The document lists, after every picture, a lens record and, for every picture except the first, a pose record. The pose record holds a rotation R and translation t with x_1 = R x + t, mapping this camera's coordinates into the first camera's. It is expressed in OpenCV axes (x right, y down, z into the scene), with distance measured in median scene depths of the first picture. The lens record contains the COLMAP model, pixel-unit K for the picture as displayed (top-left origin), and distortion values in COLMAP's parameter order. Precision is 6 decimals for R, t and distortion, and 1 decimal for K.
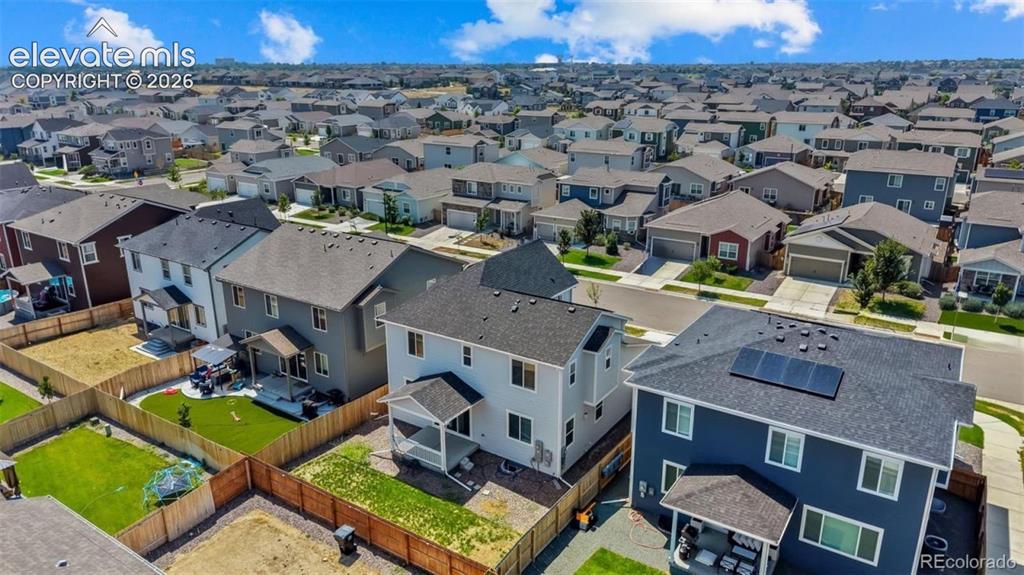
lens RADIAL K [[680.9, 0, 513.6], [0, 680.9, 286.9], [0, 0, 1]] dist [0.005158, 0.000254]
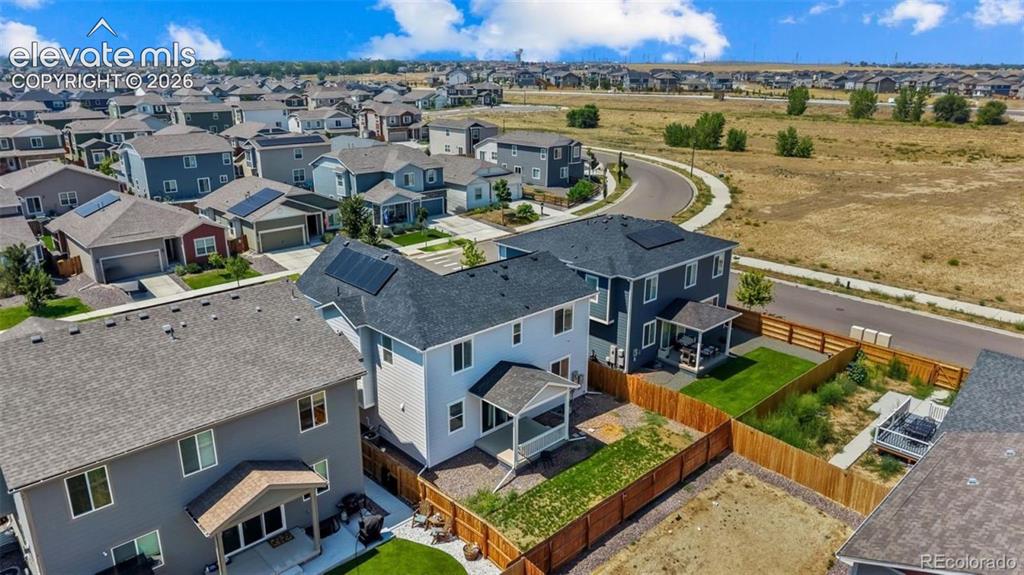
lens RADIAL K [[680.9, 0, 513.4], [0, 680.9, 288.3], [0, 0, 1]] dist [0.005158, 0.000254]
pose [[0.217525, -0.297755, 0.929529, -0.851714], [0.290968, 0.928815, 0.229435, -0.163025], [-0.931676, 0.220555, 0.288678, 0.636359]]
